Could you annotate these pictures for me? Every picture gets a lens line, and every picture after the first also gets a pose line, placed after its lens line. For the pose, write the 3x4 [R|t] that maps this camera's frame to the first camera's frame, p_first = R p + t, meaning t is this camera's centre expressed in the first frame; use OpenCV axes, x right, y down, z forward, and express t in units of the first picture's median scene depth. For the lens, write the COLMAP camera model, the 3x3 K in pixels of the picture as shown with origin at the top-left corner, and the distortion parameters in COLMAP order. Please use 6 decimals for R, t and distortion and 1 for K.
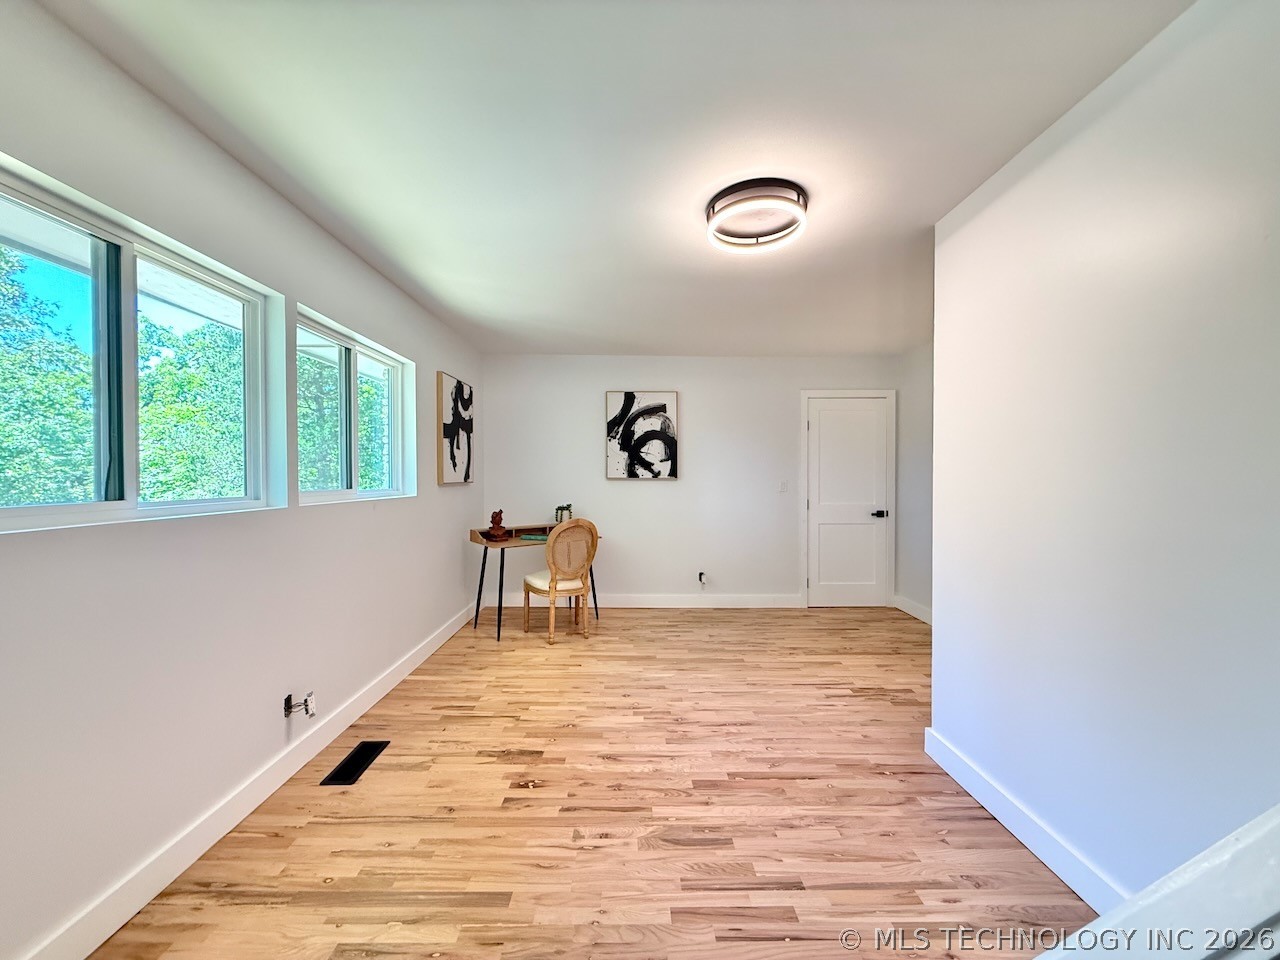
lens RADIAL K [[508.2, 0, 637.5], [0, 508.2, 482.2], [0, 0, 1]] dist [0.000689, -0.000089]
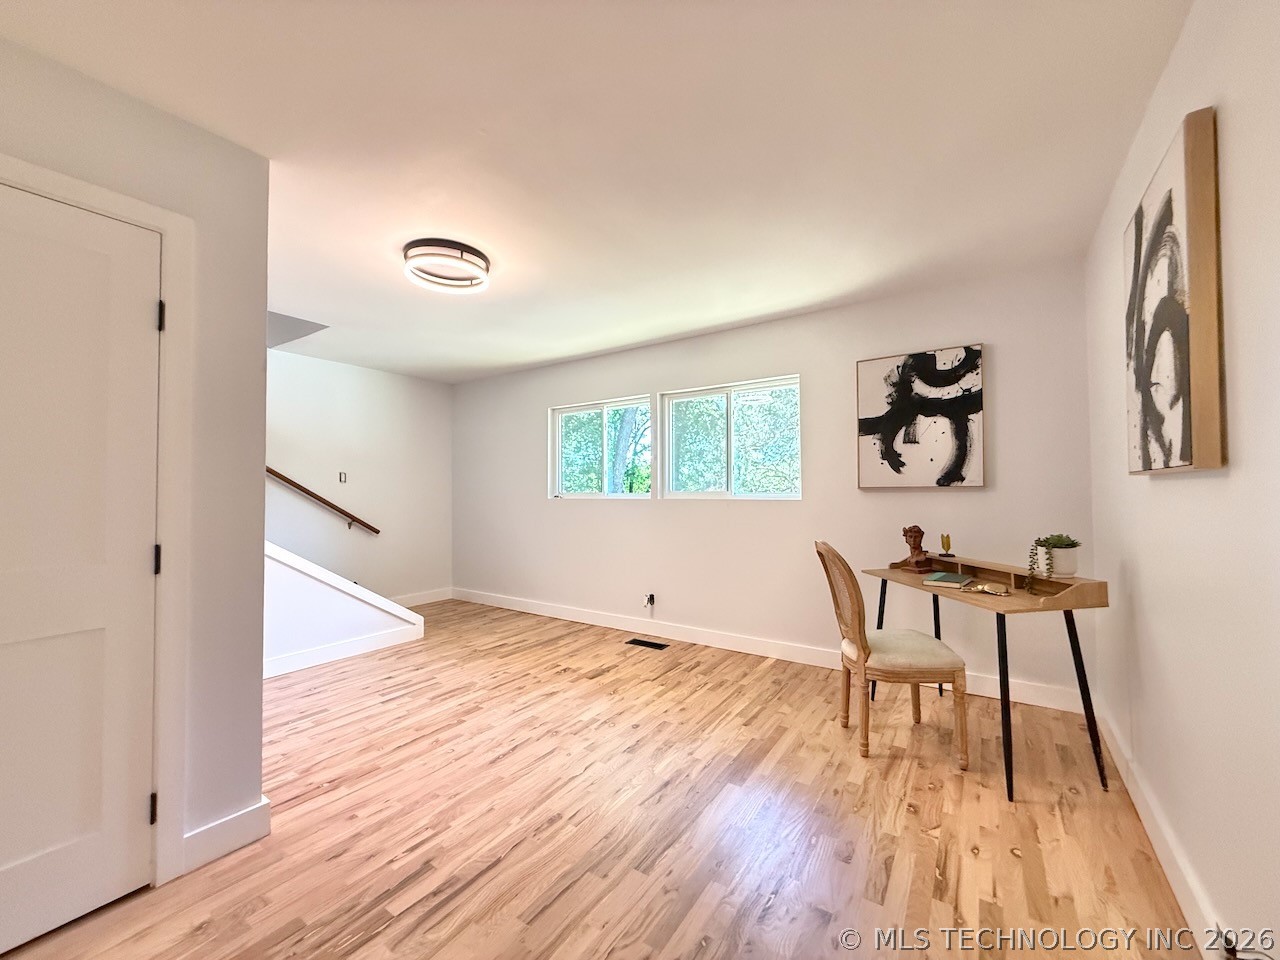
lens RADIAL K [[508.2, 0, 637.5], [0, 508.2, 482.2], [0, 0, 1]] dist [0.000689, -0.000089]
pose [[-0.569508, -0.014925, -0.821850, 0.820363], [-0.005974, 0.999884, -0.014019, 0.009726], [0.821964, -0.003075, -0.569531, 1.747638]]
